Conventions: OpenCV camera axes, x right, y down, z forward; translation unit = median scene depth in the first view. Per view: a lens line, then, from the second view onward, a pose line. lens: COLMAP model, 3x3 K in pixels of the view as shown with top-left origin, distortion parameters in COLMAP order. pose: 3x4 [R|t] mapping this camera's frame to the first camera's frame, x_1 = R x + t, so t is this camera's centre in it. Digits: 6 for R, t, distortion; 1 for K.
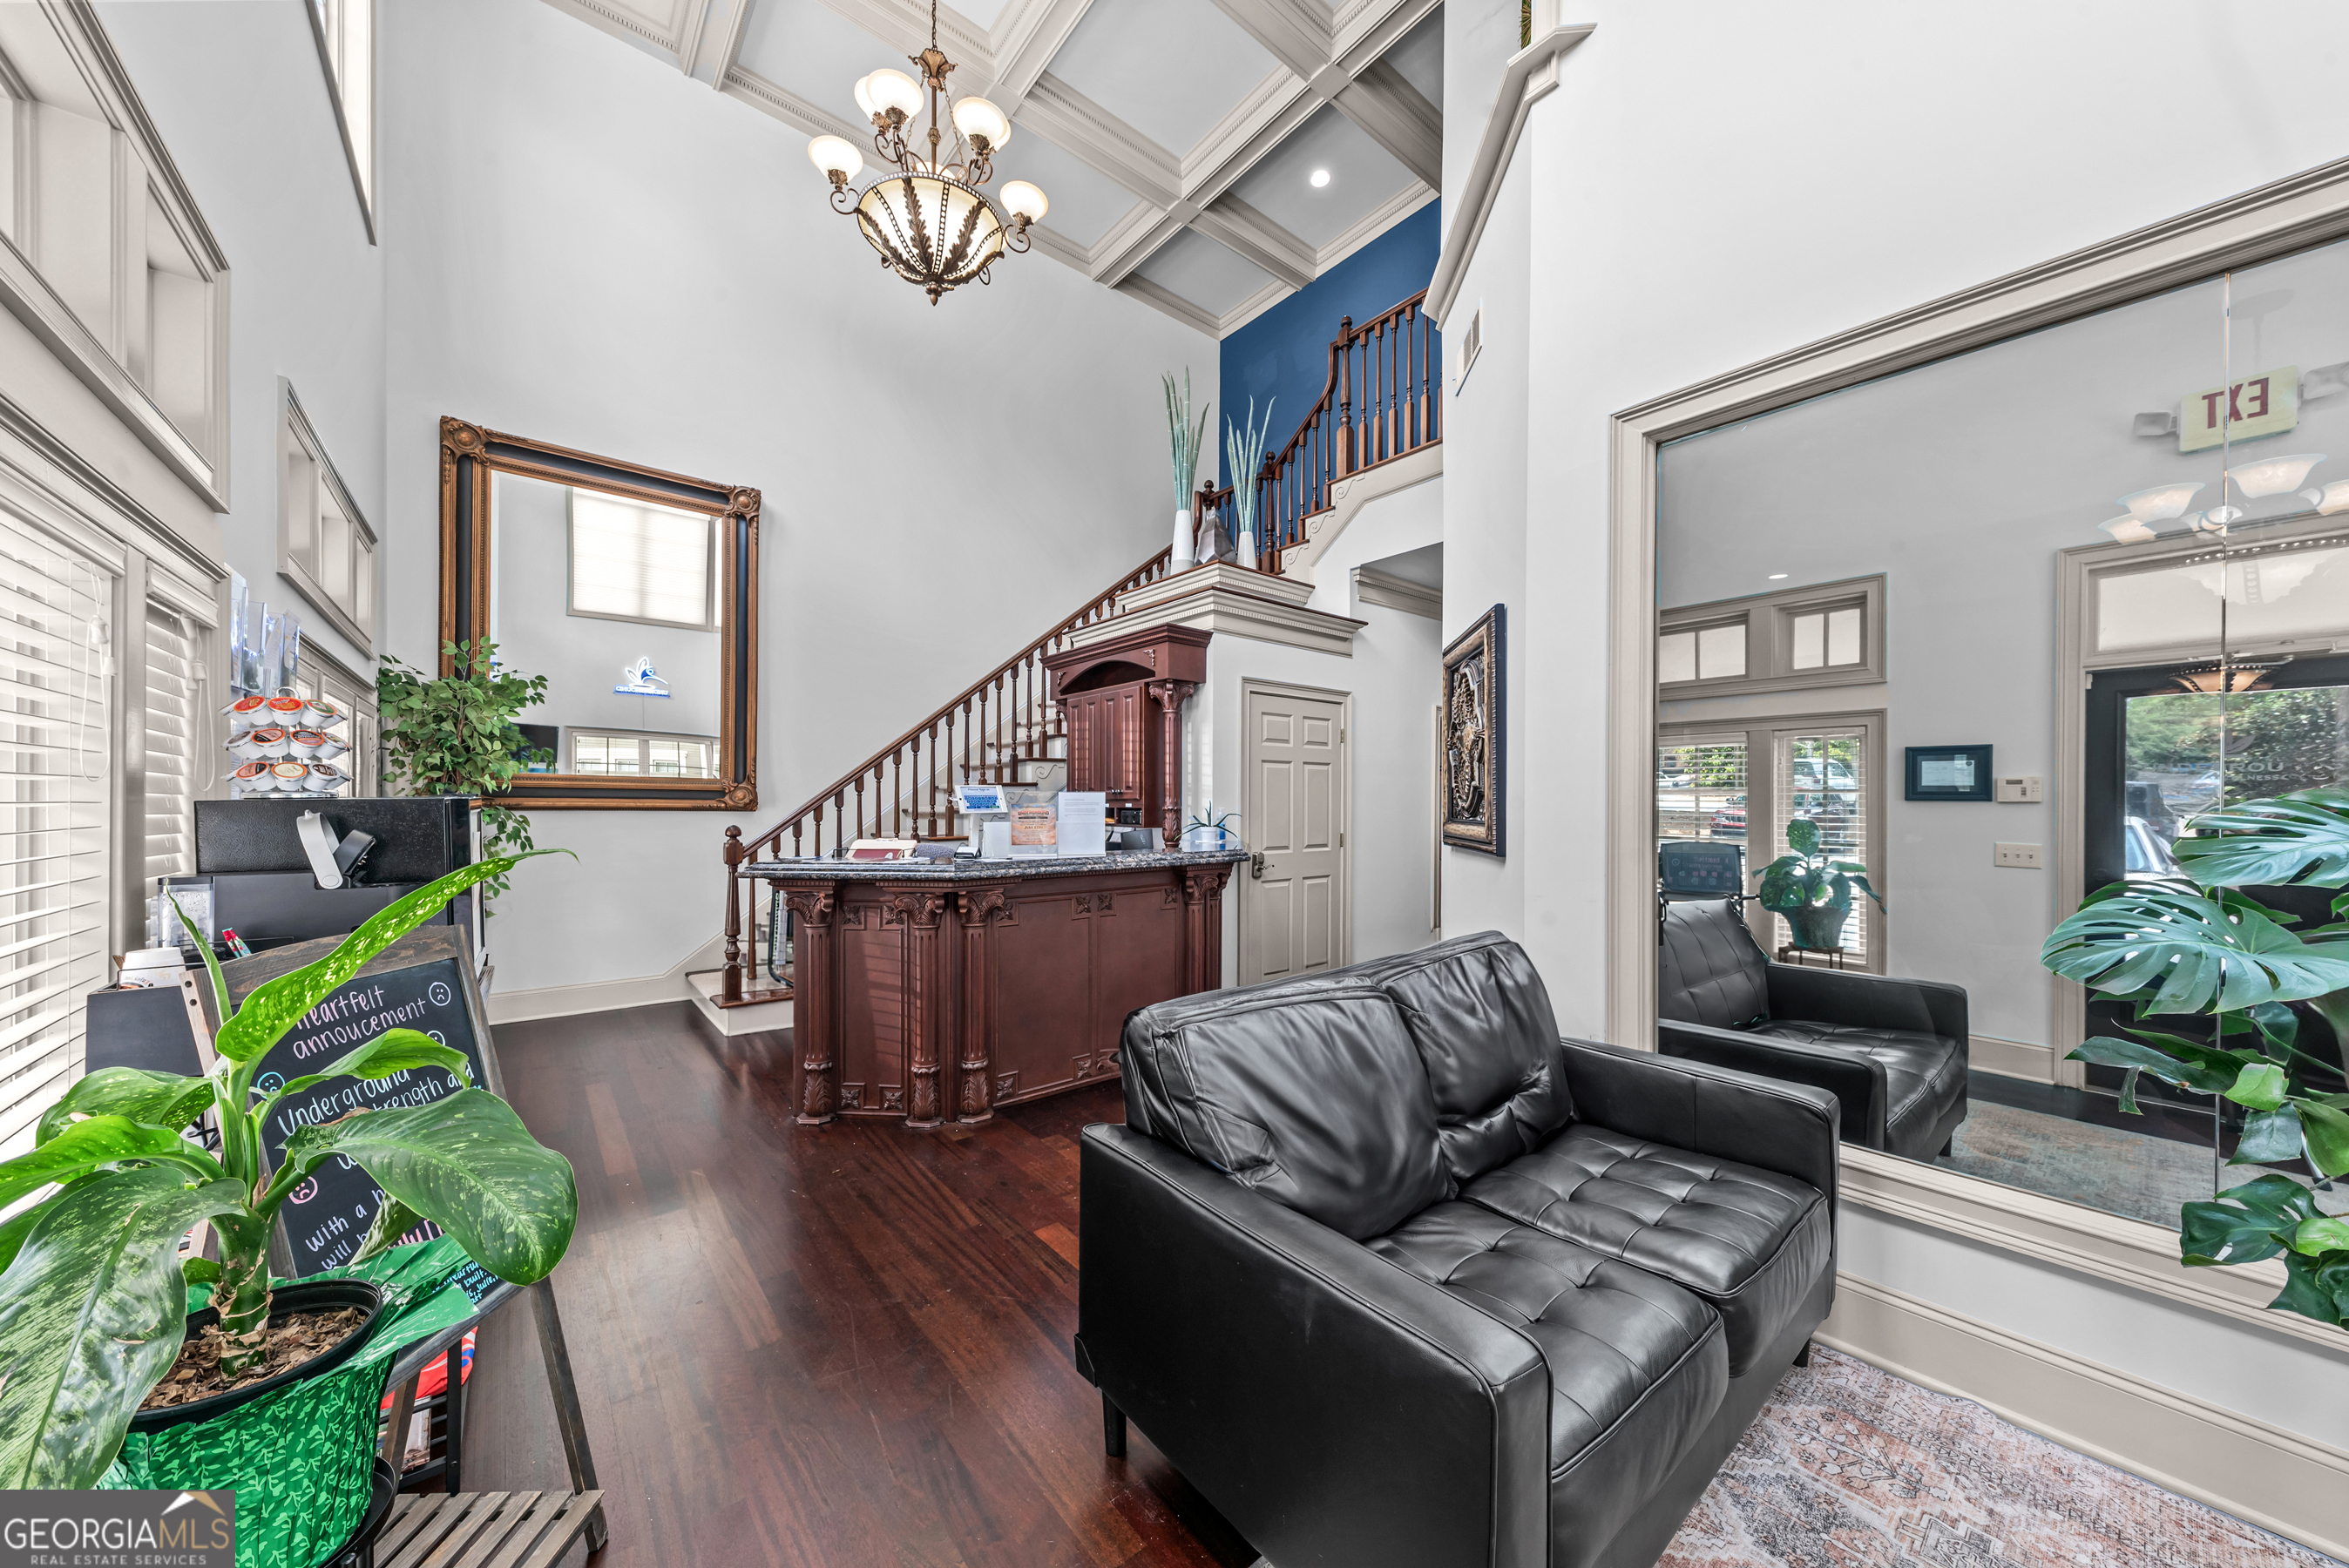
lens RADIAL K [[805.1, 0, 1175.8], [0, 805.1, 807.2], [0, 0, 1]] dist [0.000329, 0.000032]
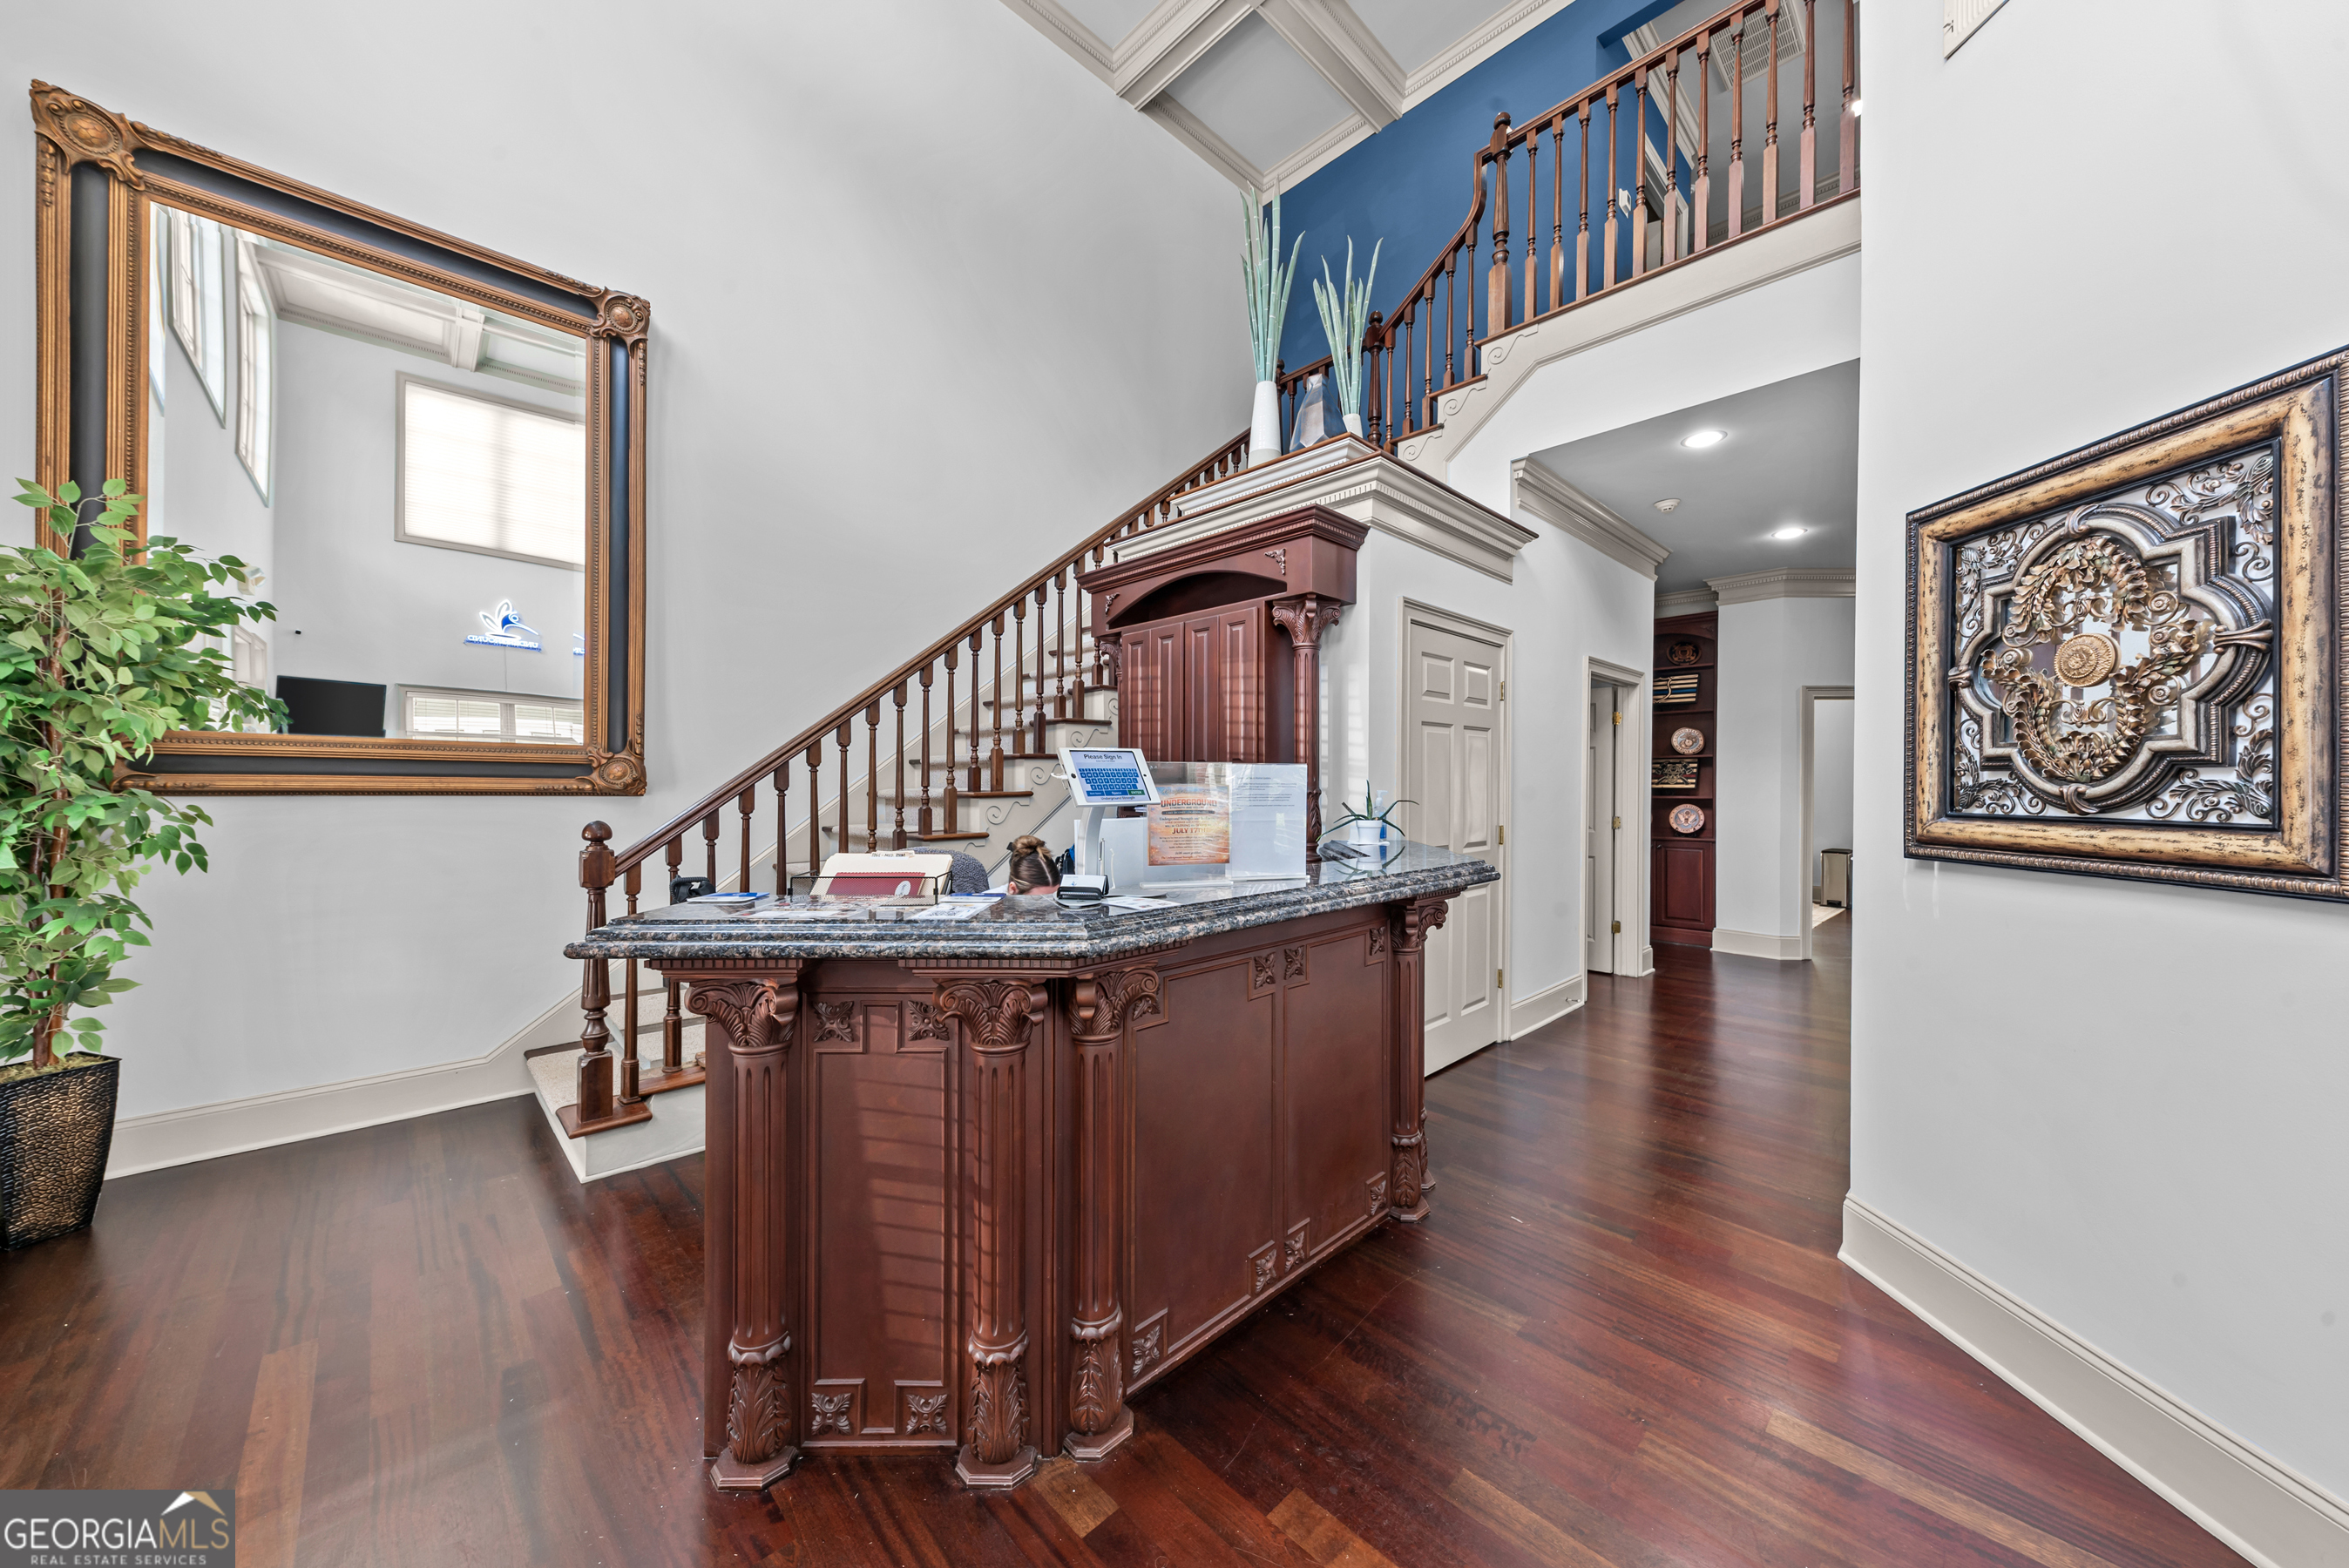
lens RADIAL K [[803.8, 0, 1183.2], [0, 803.8, 787.4], [0, 0, 1]] dist [0.015154, -0.005534]
pose [[0.995716, 0.000077, 0.092468, -0.158864], [-0.000175, 0.999999, 0.001051, -0.002842], [-0.092468, -0.001062, 0.995715, 0.332917]]
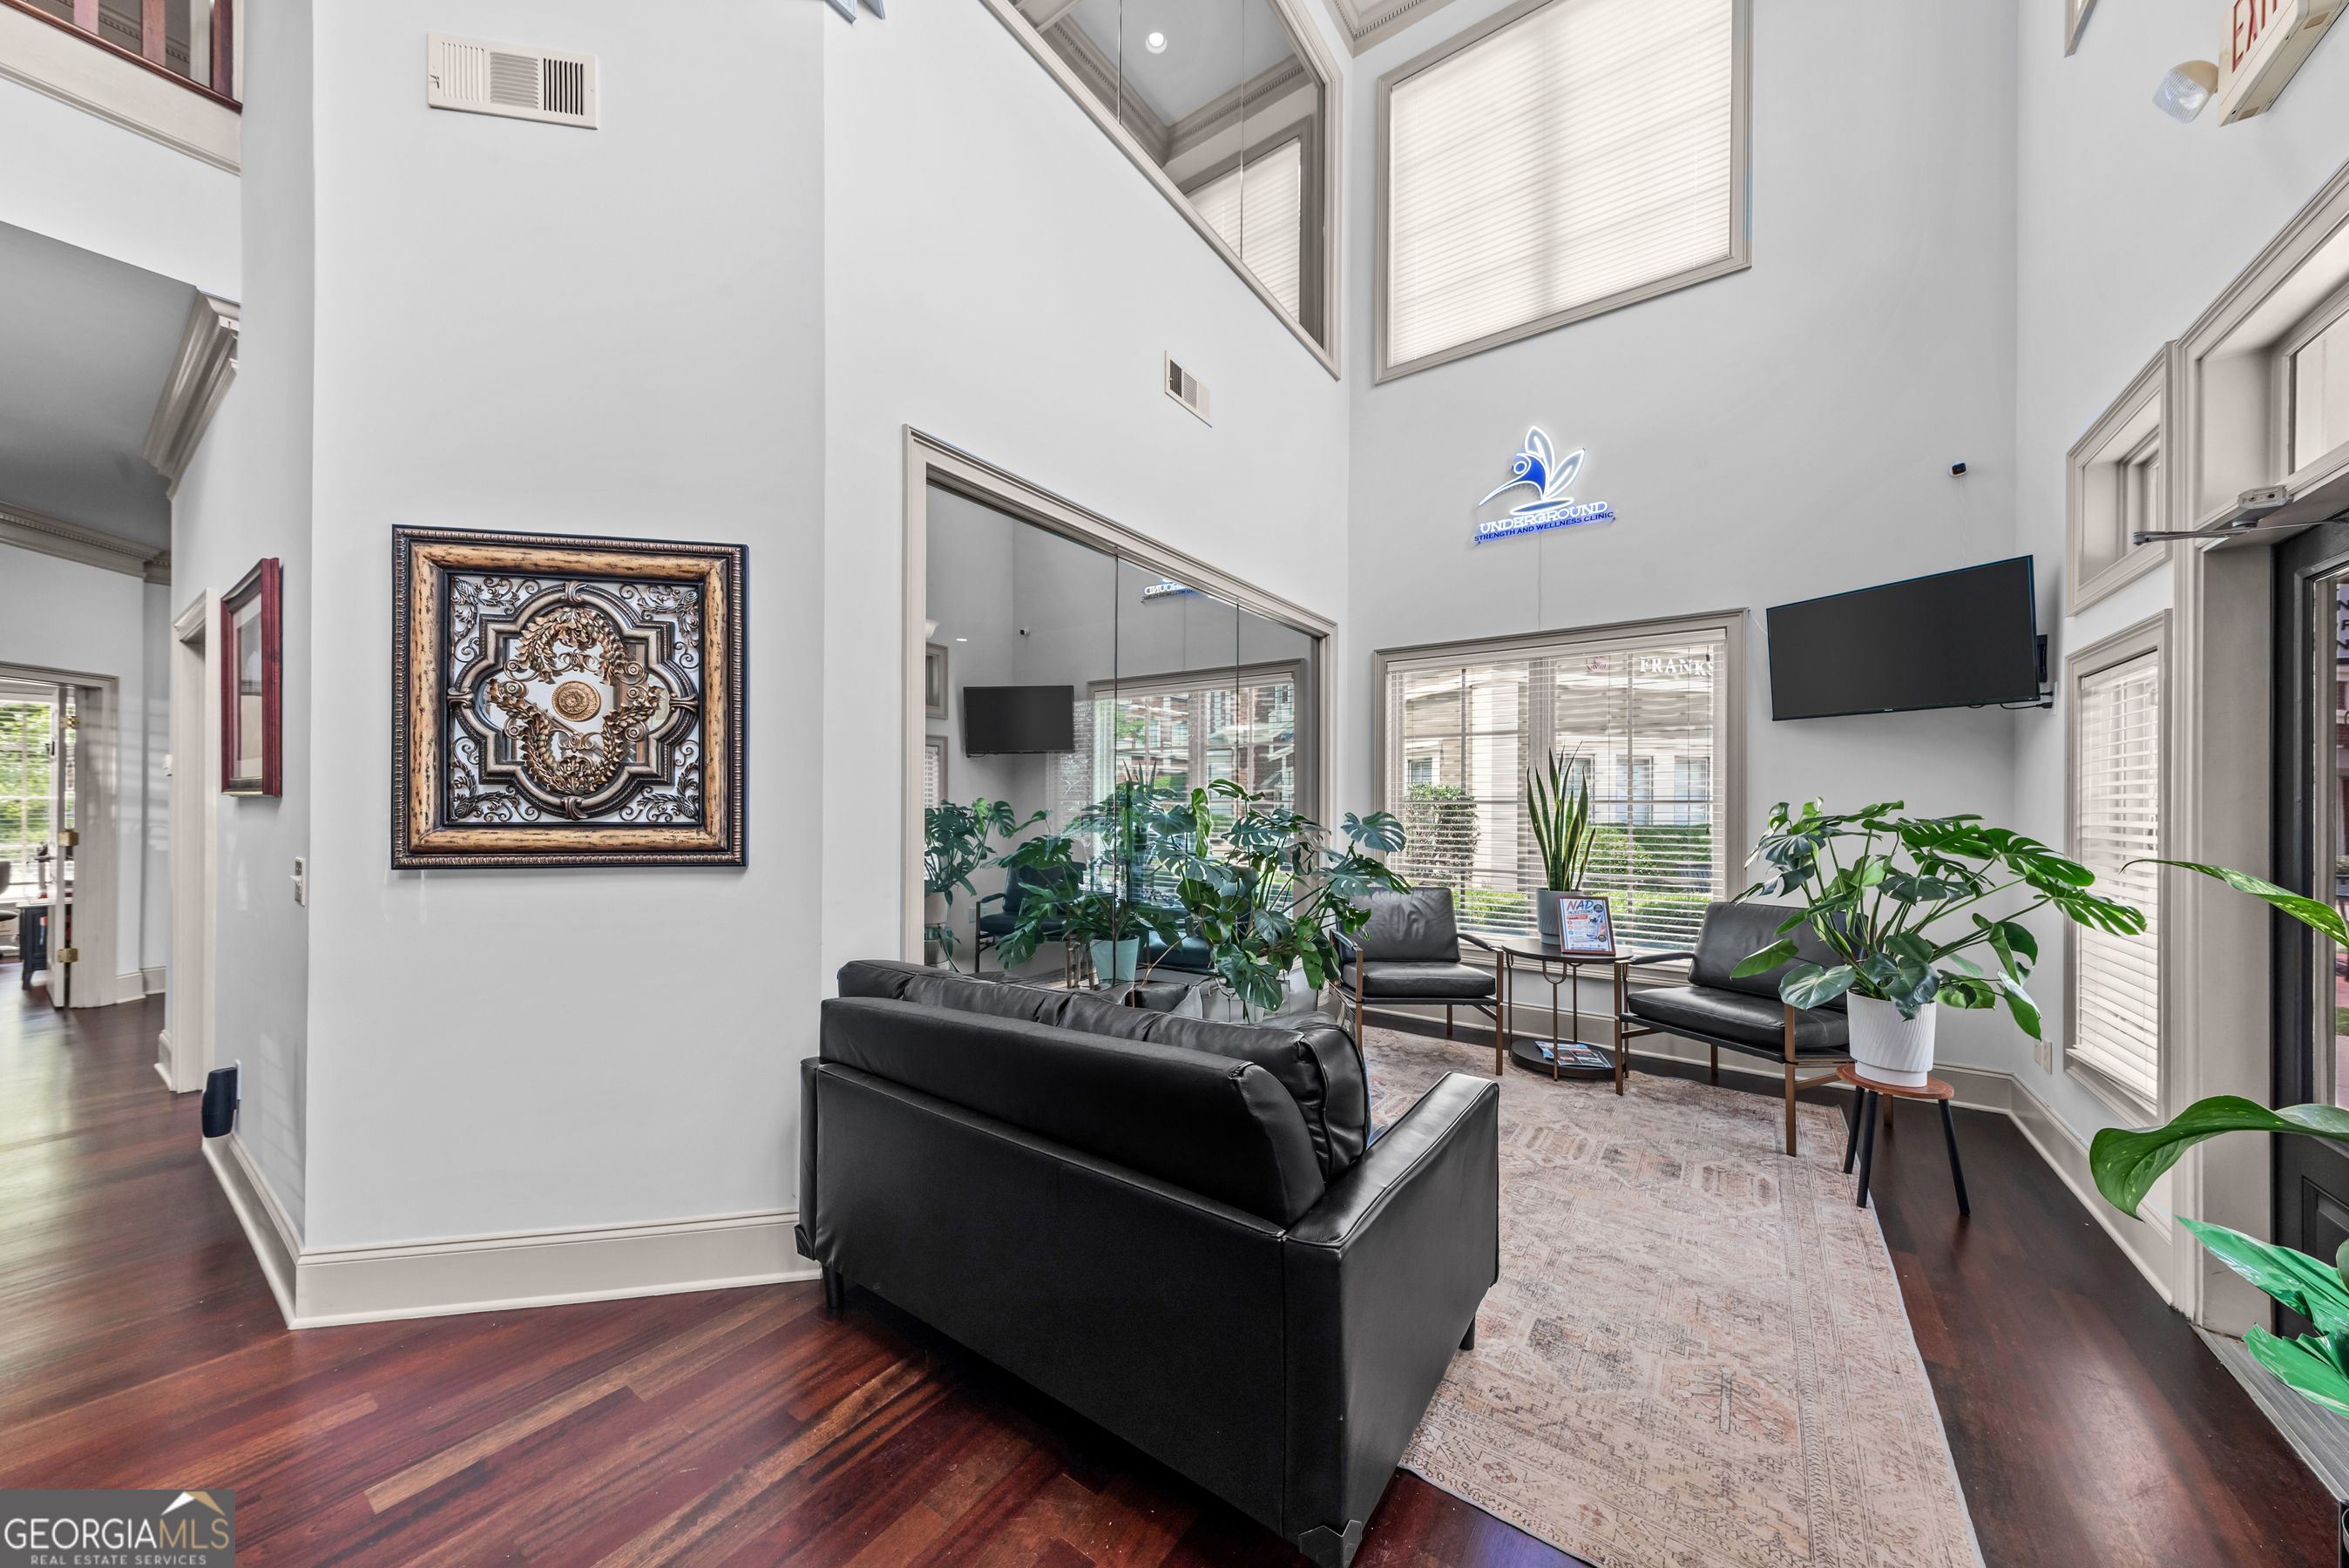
lens RADIAL K [[803.8, 0, 1183.2], [0, 803.8, 787.4], [0, 0, 1]] dist [0.015154, -0.005534]
pose [[-0.276443, -0.003771, 0.961023, -0.262945], [-0.004602, 0.999986, 0.002600, -0.011321], [-0.961019, -0.003704, -0.276456, 0.439773]]
